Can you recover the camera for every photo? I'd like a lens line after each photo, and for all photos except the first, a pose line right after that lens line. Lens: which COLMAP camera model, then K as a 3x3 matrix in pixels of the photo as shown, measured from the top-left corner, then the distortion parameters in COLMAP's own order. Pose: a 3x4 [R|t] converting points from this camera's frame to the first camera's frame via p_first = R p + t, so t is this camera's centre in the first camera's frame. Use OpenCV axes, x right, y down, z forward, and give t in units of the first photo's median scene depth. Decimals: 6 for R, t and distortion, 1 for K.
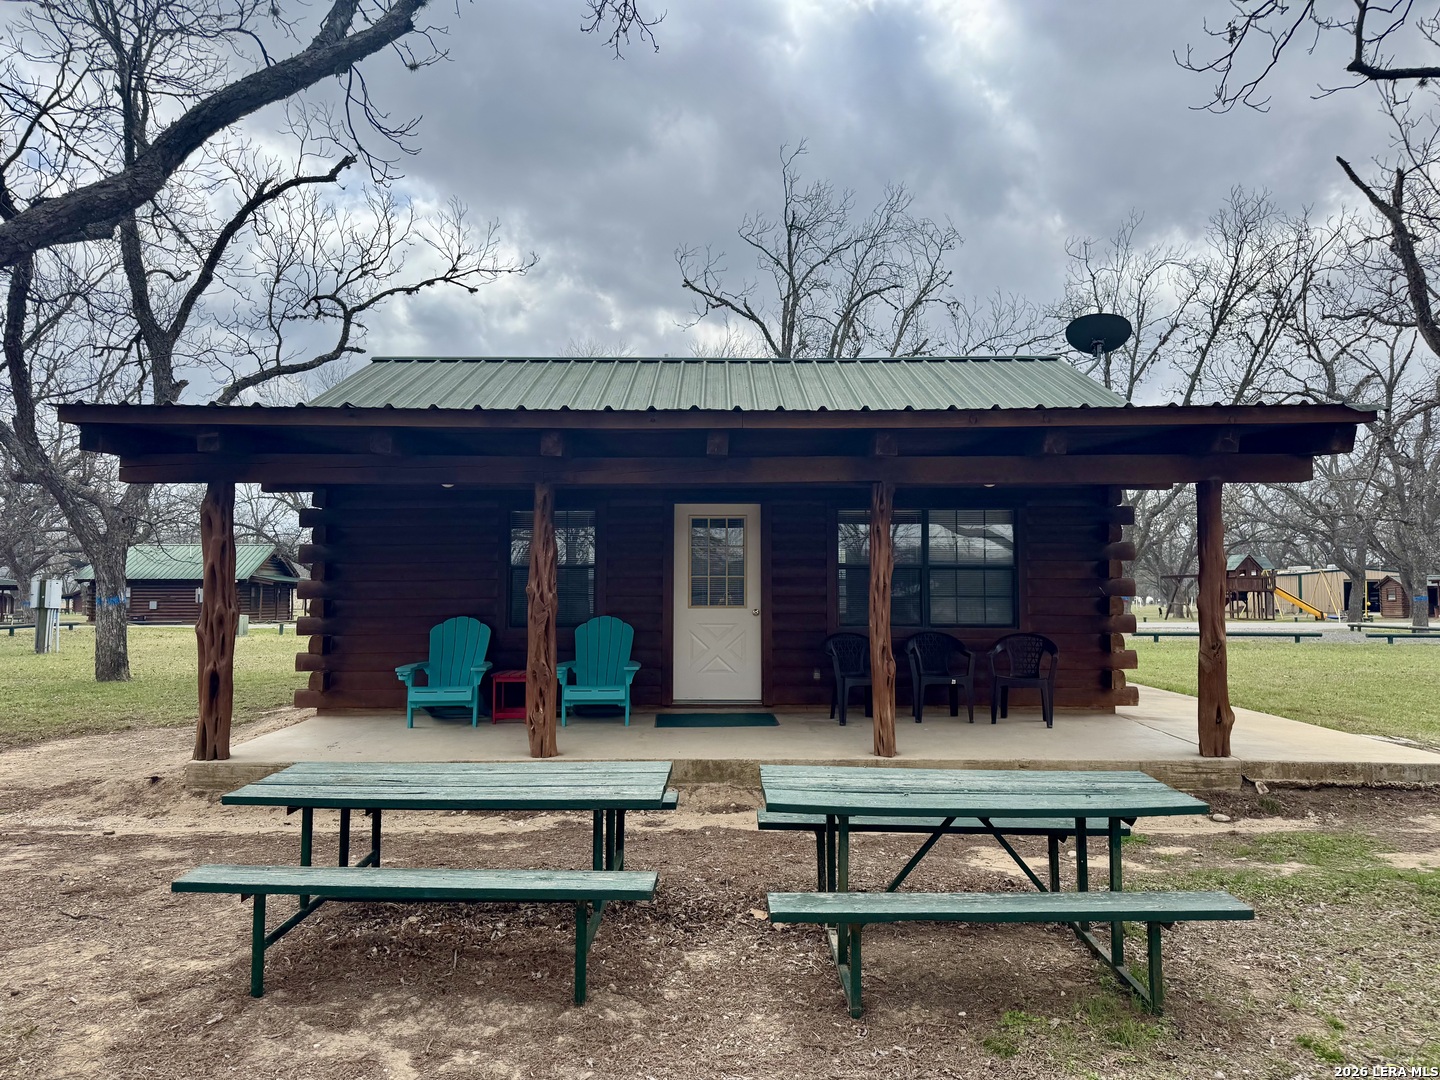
lens RADIAL K [[1006.4, 0, 727.9], [0, 1006.4, 538.3], [0, 0, 1]] dist [0.060493, -0.058625]
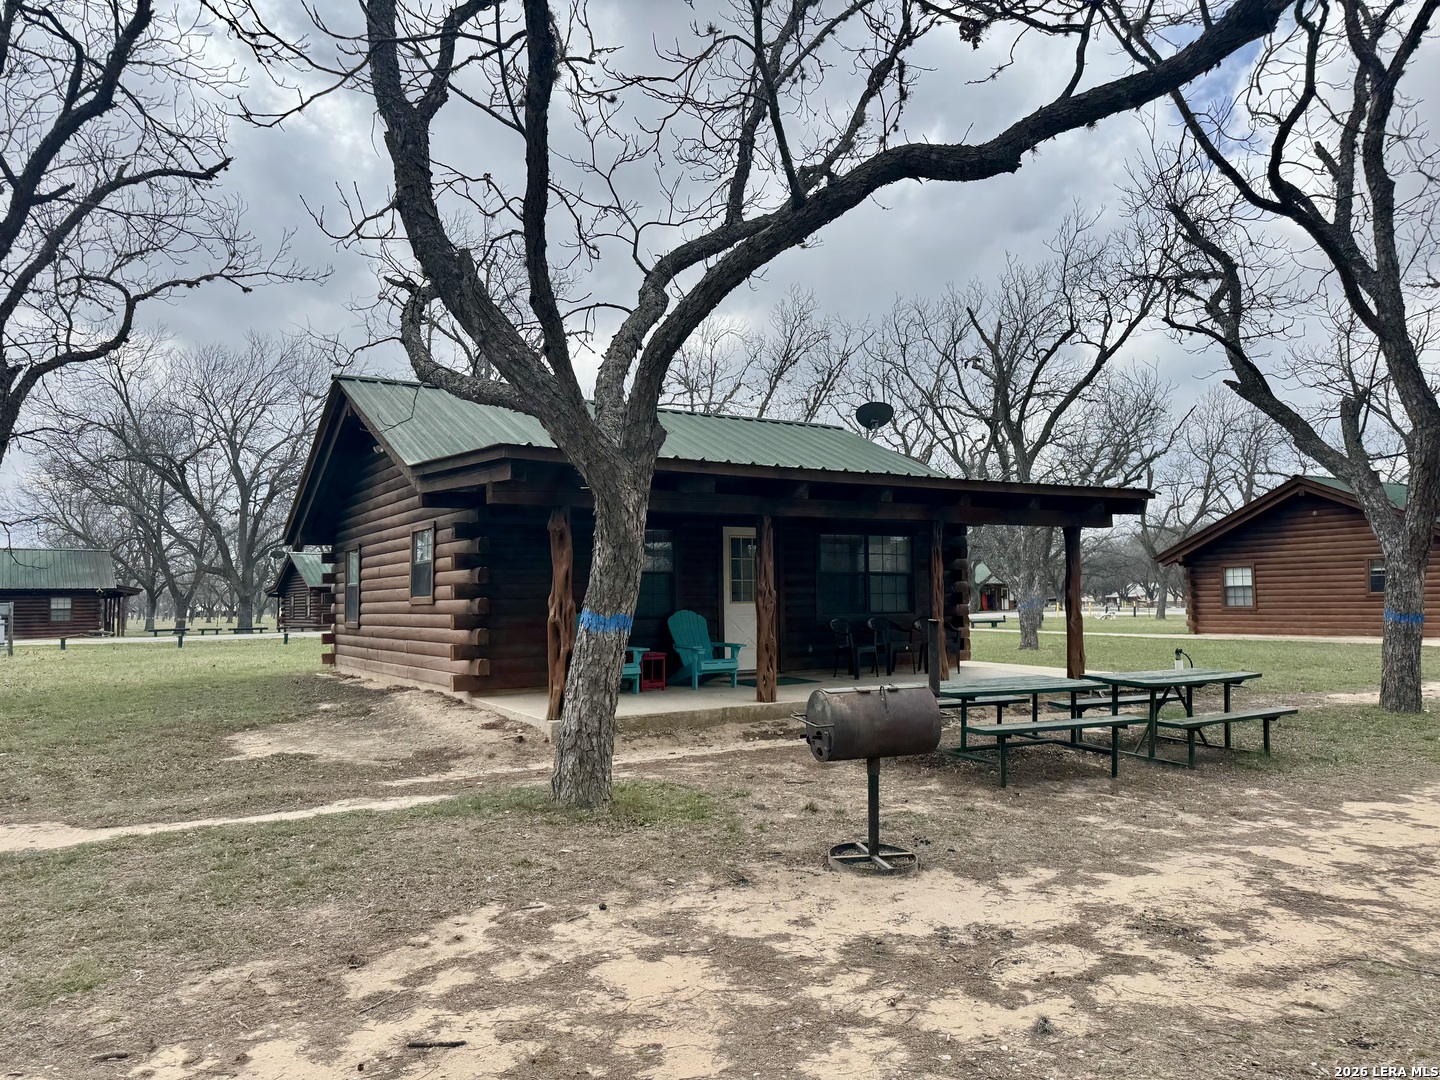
lens RADIAL K [[1006.4, 0, 713.6], [0, 1006.4, 550.7], [0, 0, 1]] dist [0.060493, -0.058625]
pose [[0.856103, 0.016117, 0.516553, -0.465738], [-0.017484, 0.999845, -0.002220, 0.000666], [-0.516509, -0.007131, 0.856252, -0.094054]]
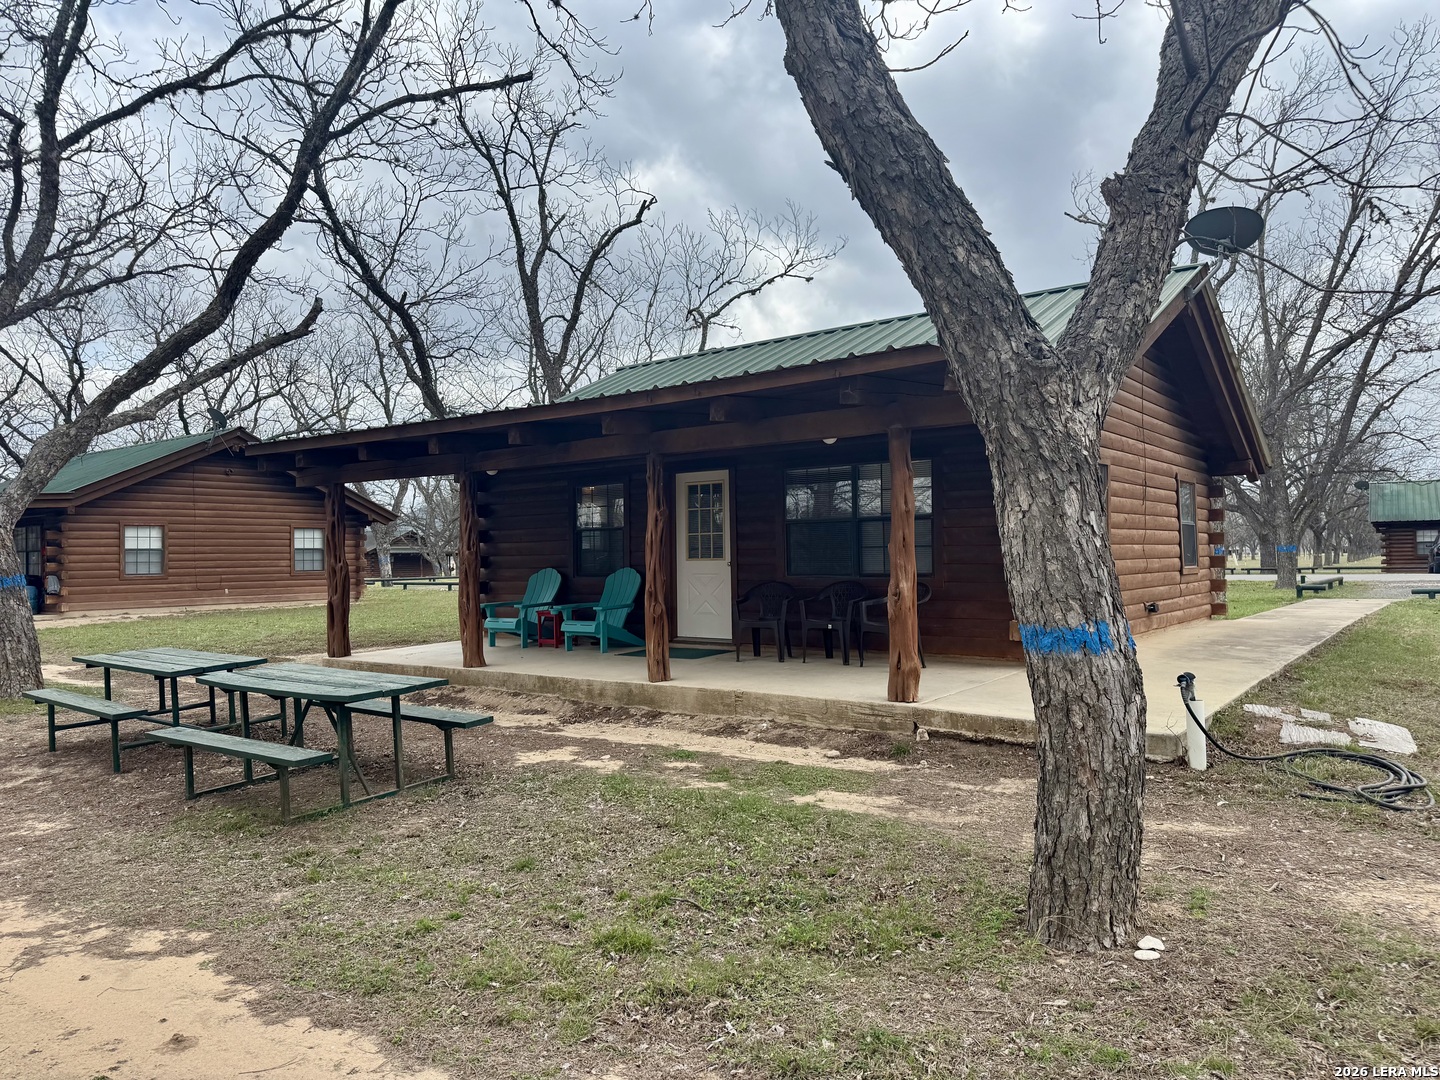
lens RADIAL K [[1006.4, 0, 727.3], [0, 1006.4, 536.5], [0, 0, 1]] dist [0.060493, -0.058625]
pose [[0.792576, -0.023399, -0.609325, 0.443829], [0.050208, 0.998375, 0.026969, 0.006793], [0.607703, -0.051968, 0.792462, 0.052251]]
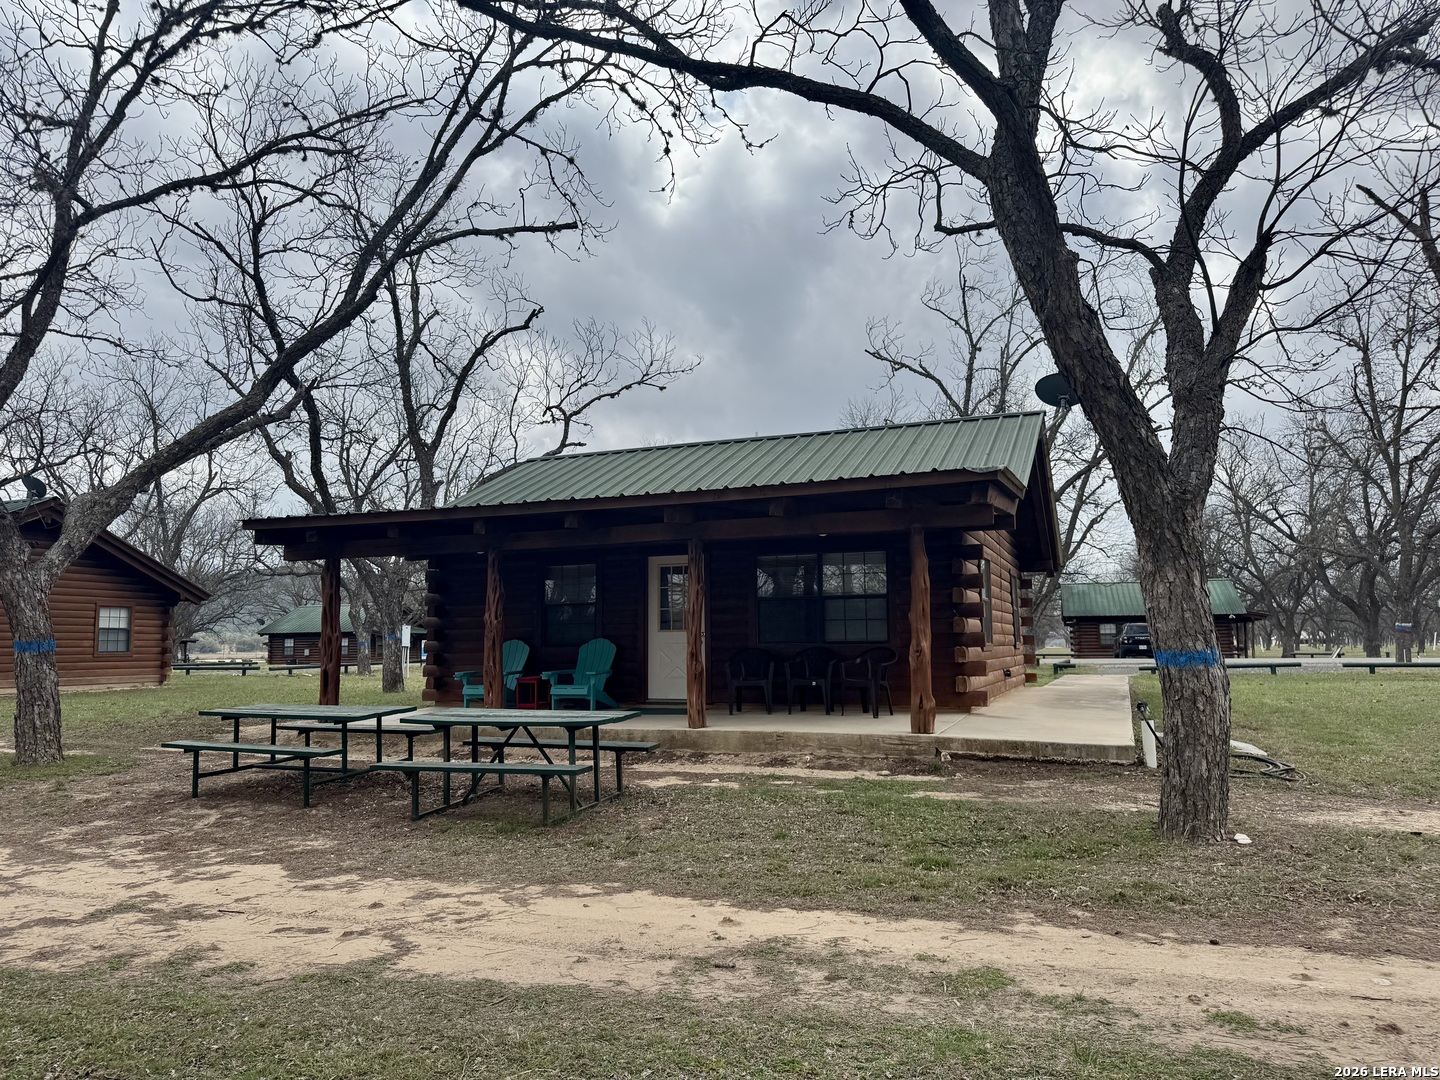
lens RADIAL K [[1006.4, 0, 725.1], [0, 1006.4, 538.7], [0, 0, 1]] dist [0.060493, -0.058625]
pose [[0.927193, -0.048493, -0.371432, 0.345196], [0.032127, 0.998226, -0.050128, 0.008103], [0.373204, 0.034545, 0.927106, -0.152339]]
